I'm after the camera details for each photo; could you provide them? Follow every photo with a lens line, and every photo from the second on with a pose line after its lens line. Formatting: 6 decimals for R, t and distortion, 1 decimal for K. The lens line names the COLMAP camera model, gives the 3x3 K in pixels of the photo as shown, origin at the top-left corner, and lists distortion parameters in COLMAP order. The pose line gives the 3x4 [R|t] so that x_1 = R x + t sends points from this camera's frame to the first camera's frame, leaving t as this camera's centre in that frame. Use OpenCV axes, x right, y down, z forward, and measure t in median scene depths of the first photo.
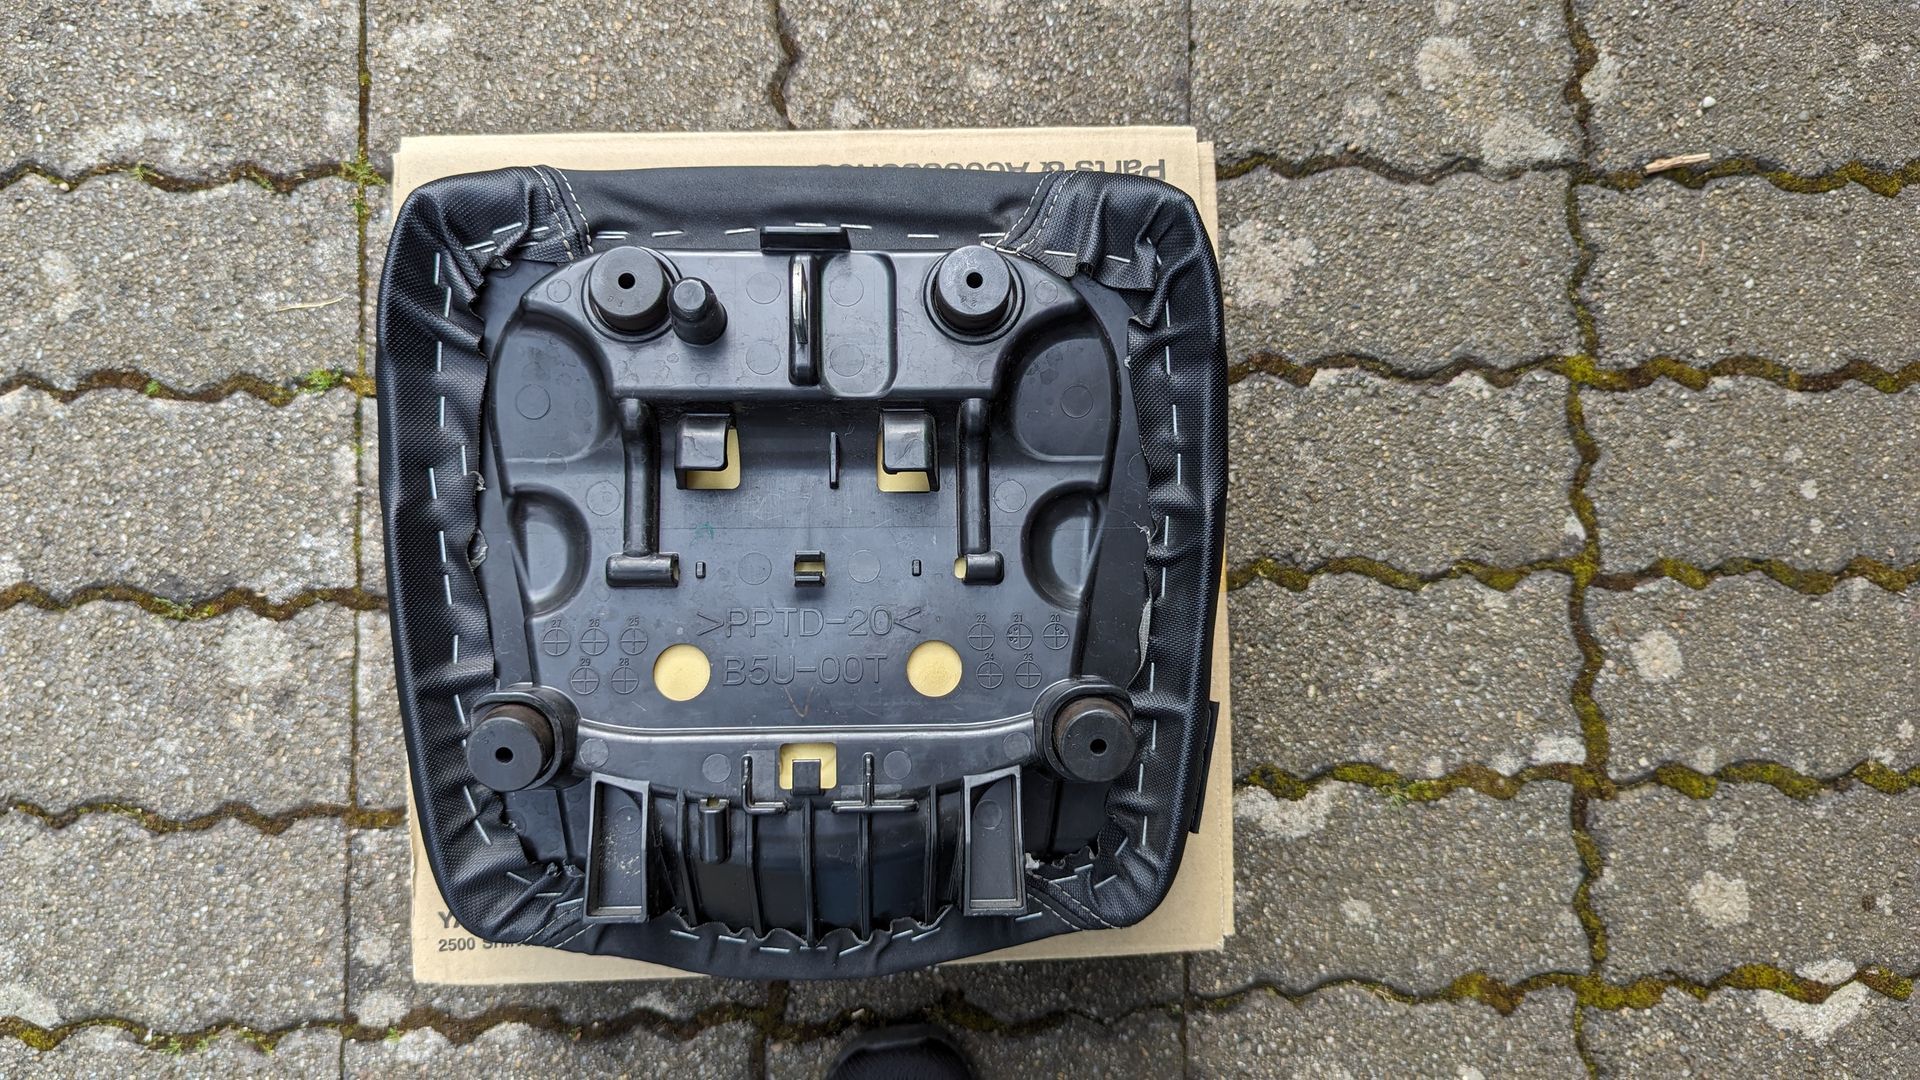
lens RADIAL K [[1353.3, 0, 942.6], [0, 1353.3, 519.7], [0, 0, 1]] dist [0.038115, -0.047857]
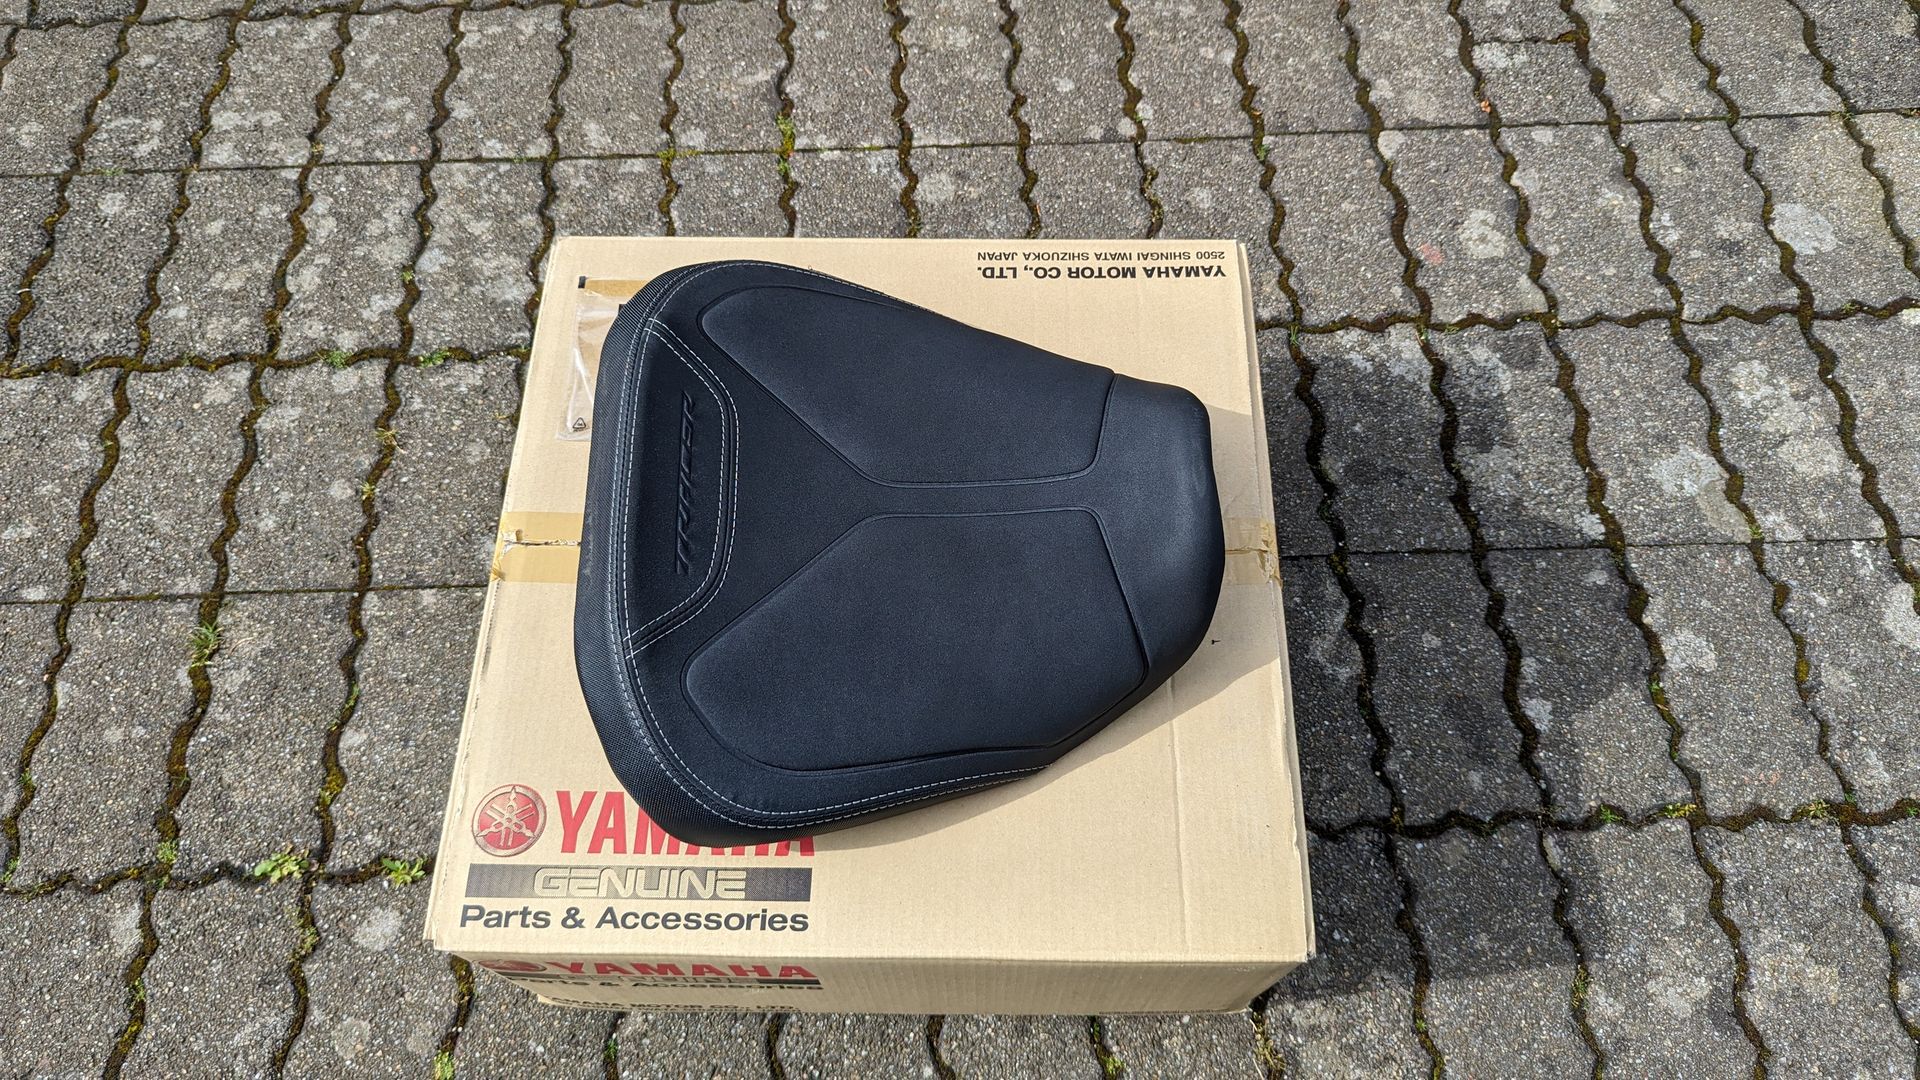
lens RADIAL K [[1353.3, 0, 971.6], [0, 1353.3, 527.4], [0, 0, 1]] dist [0.038115, -0.047857]
pose [[-0.047747, -0.887681, 0.457977, -1.703633], [0.998799, -0.037371, 0.031697, 0.070526], [-0.011022, 0.458940, 0.888399, -0.374077]]
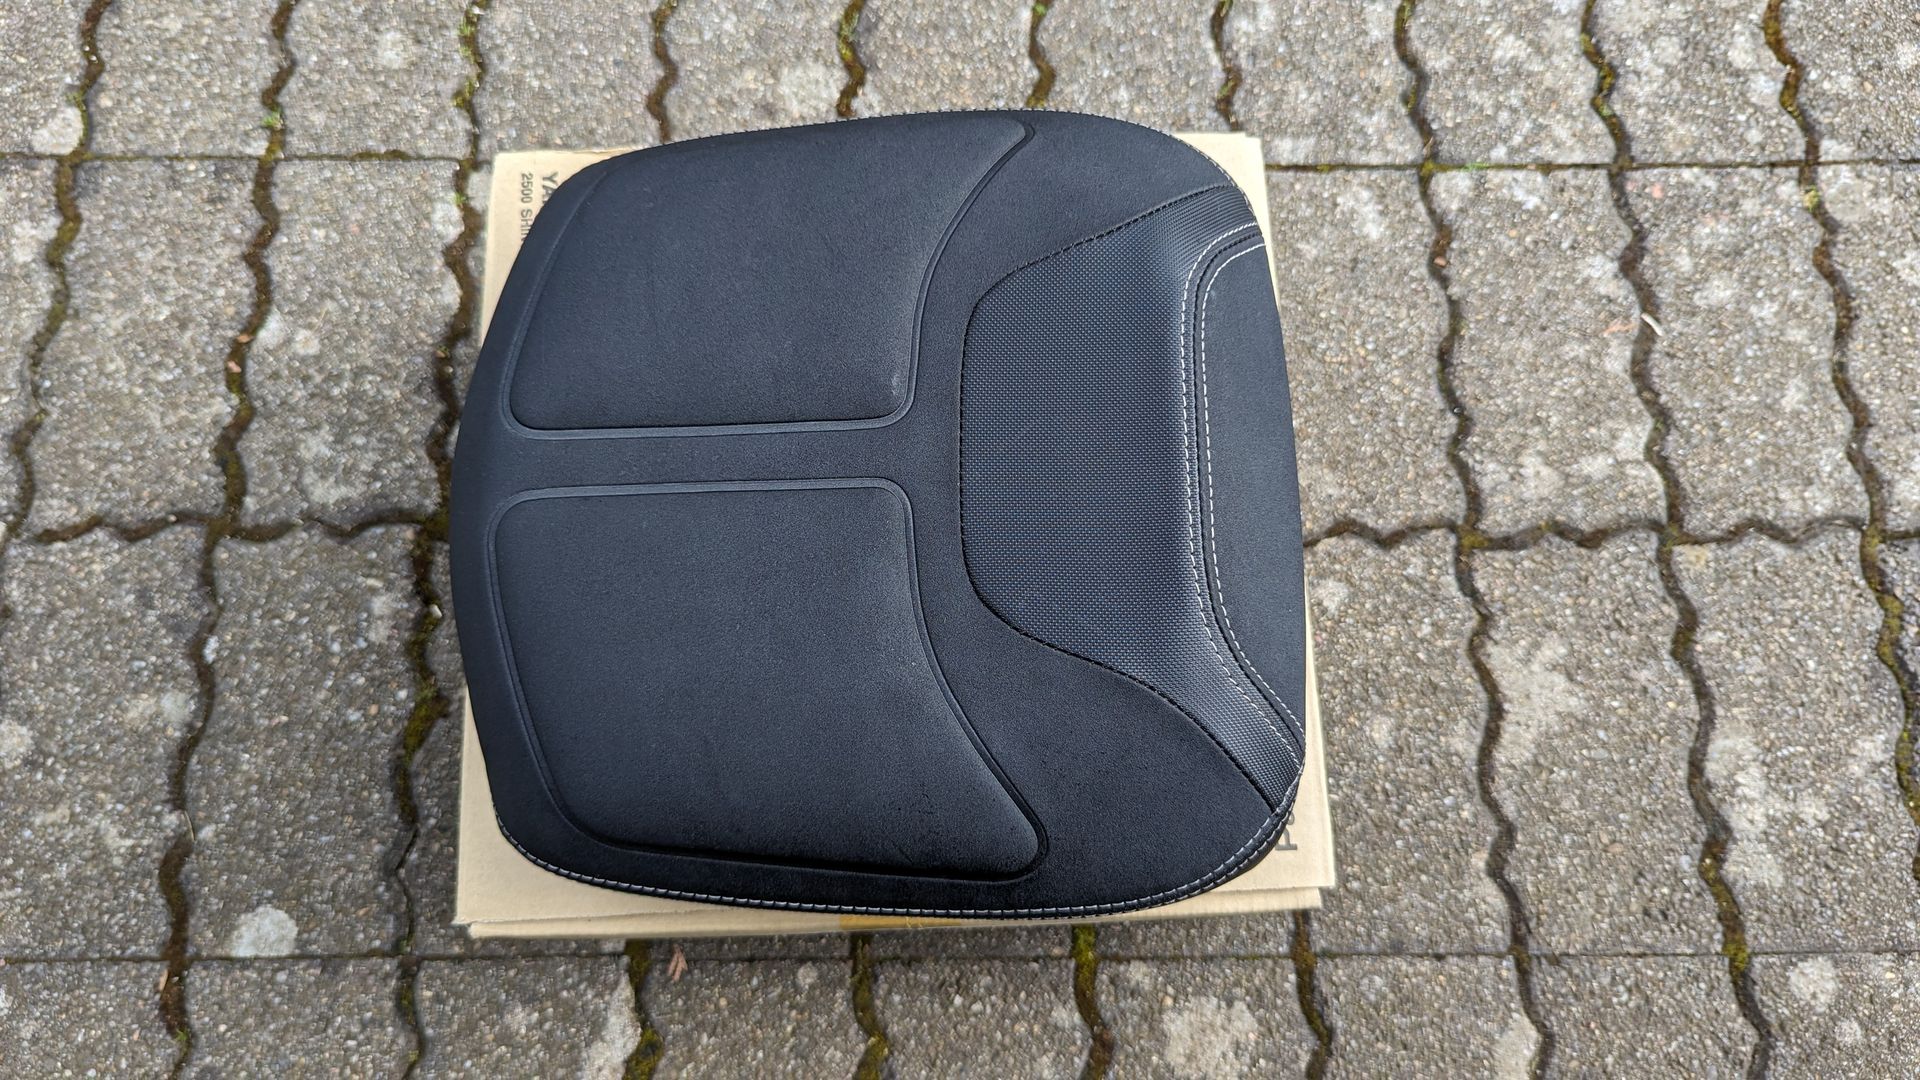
lens RADIAL K [[1353.3, 0, 972.0], [0, 1353.3, 536.8], [0, 0, 1]] dist [0.038115, -0.047857]
pose [[0.012391, 0.957987, -0.286543, 0.176548], [-0.999919, 0.012724, -0.000700, -0.032292], [0.002976, 0.286528, 0.958067, 0.024607]]
